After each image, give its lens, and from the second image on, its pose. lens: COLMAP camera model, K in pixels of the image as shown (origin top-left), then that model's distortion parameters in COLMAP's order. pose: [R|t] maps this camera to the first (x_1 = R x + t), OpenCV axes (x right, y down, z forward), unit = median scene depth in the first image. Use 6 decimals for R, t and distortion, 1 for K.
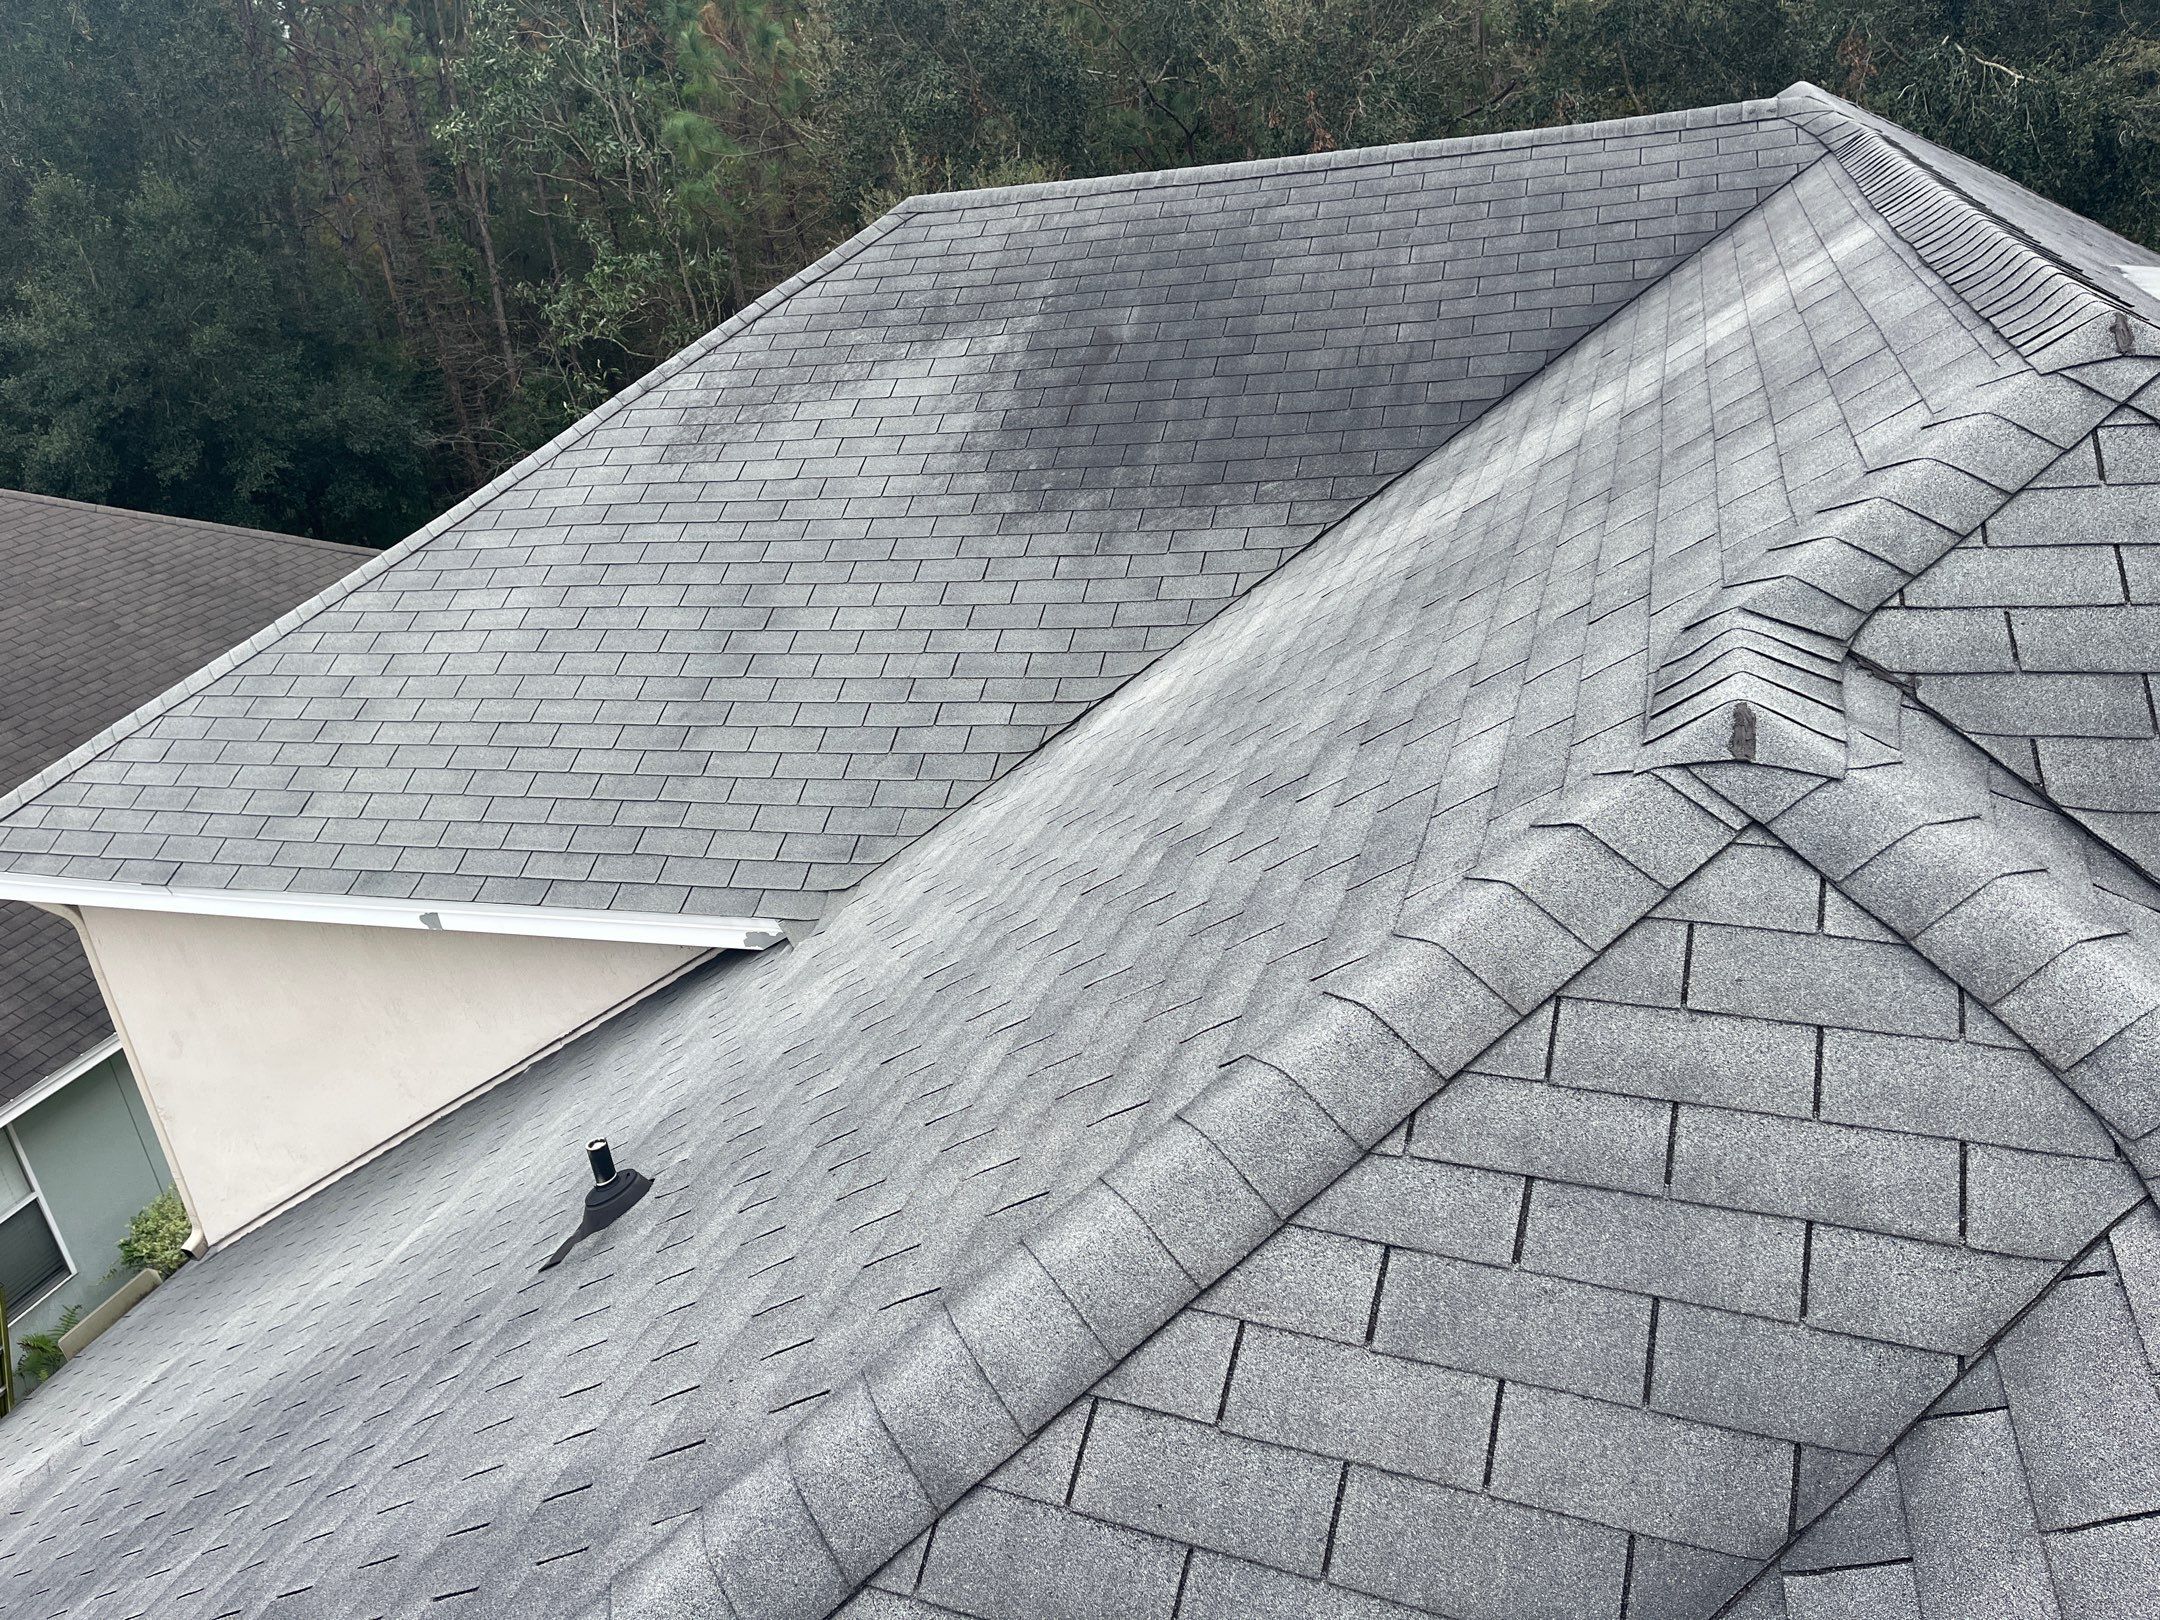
lens RADIAL K [[1587.5, 0, 1084.0], [0, 1587.5, 821.9], [0, 0, 1]] dist [0.038786, -0.029077]
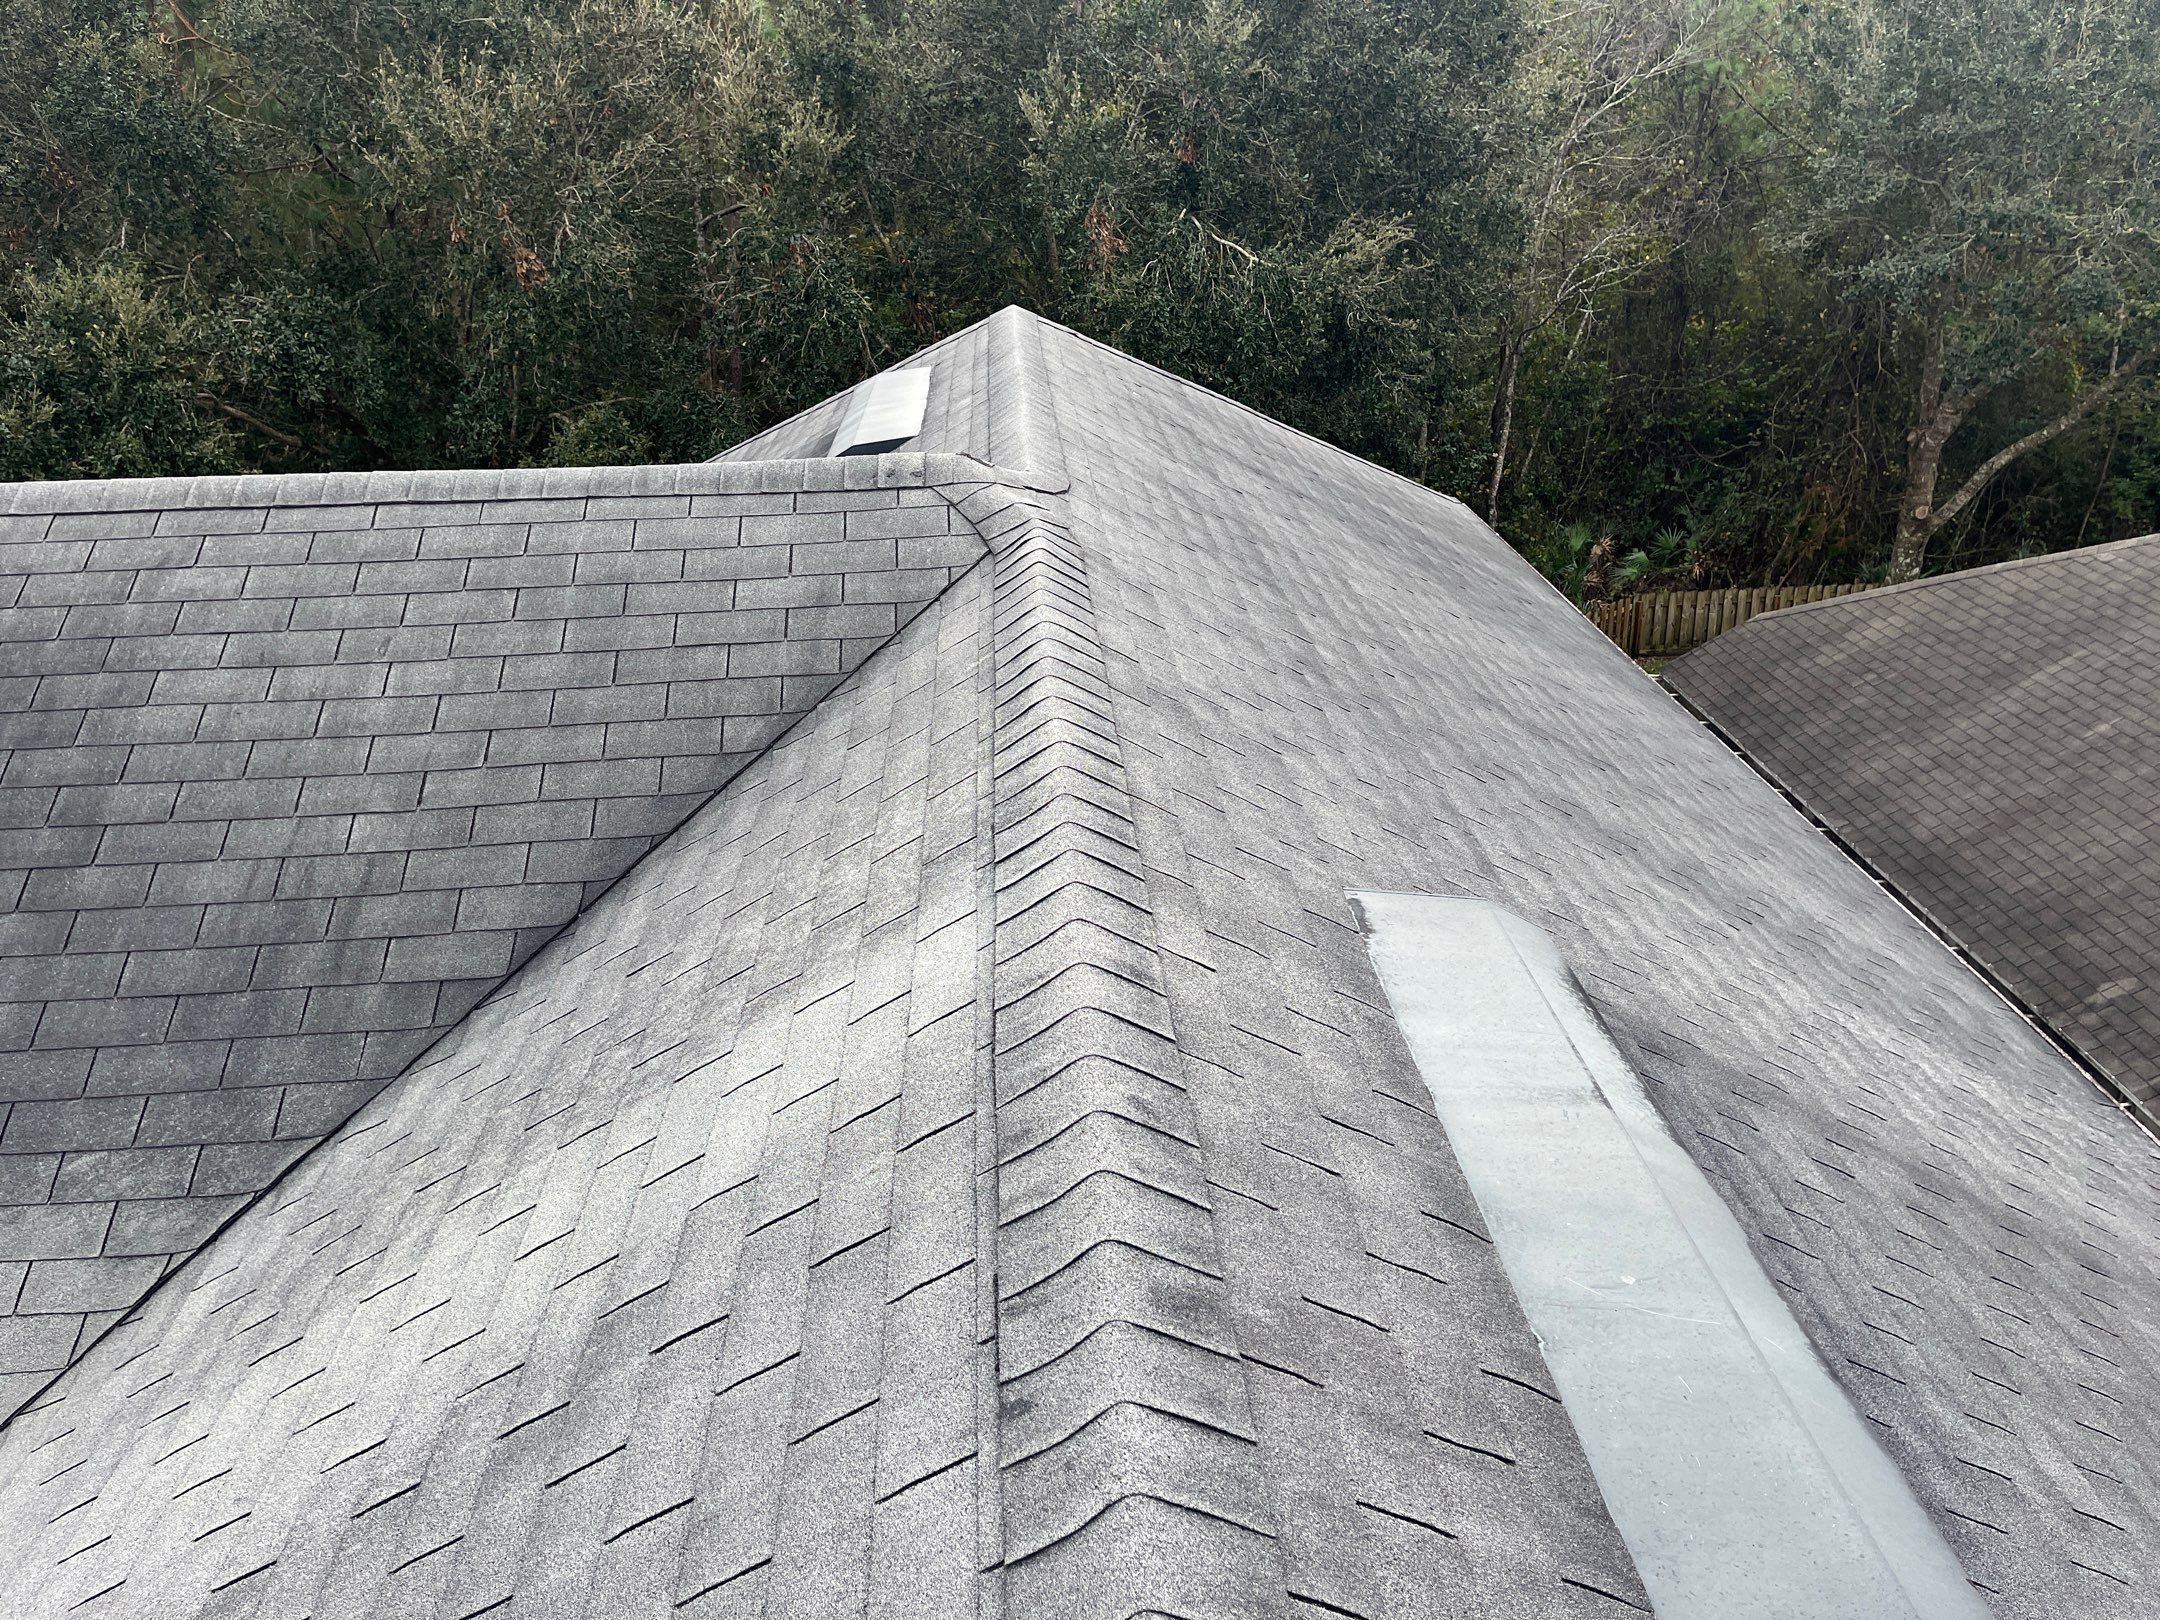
lens RADIAL K [[1587.5, 0, 1085.9], [0, 1587.5, 800.6], [0, 0, 1]] dist [0.038786, -0.029077]
pose [[0.926082, -0.067783, 0.371183, 0.229247], [0.075997, 0.997080, -0.007527, -0.290587], [-0.369589, 0.035179, 0.928529, 0.329052]]
